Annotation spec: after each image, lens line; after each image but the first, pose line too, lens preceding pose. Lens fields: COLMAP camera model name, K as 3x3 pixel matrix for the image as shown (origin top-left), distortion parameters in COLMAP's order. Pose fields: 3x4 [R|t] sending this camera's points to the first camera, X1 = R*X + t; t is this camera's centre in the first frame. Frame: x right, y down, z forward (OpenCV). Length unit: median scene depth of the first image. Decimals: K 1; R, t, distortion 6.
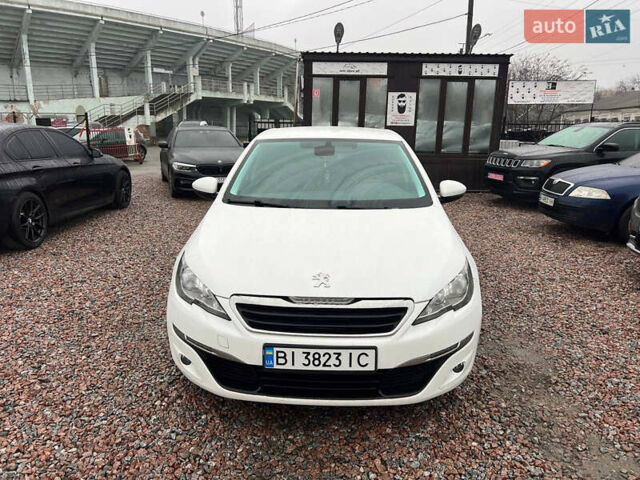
lens RADIAL K [[487.1, 0, 323.6], [0, 487.1, 239.9], [0, 0, 1]] dist [0.046868, -0.038422]
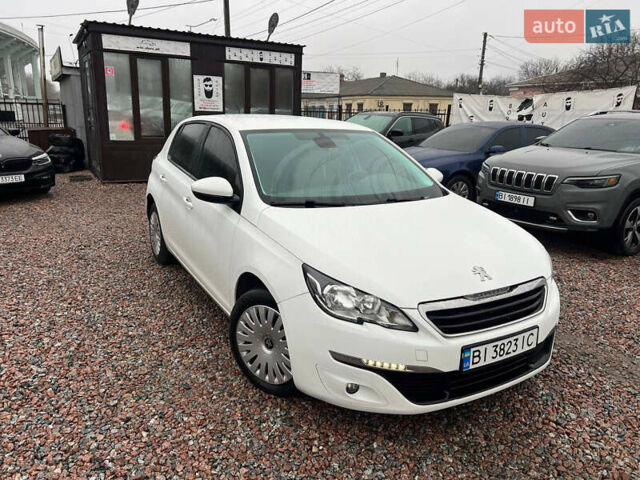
lens RADIAL K [[487.1, 0, 322.9], [0, 487.1, 241.1], [0, 0, 1]] dist [0.046868, -0.038422]
pose [[0.844827, -0.127030, 0.519741, -0.192016], [0.109549, 0.991896, 0.064360, -0.020352], [-0.523704, 0.002564, 0.851896, 0.073221]]
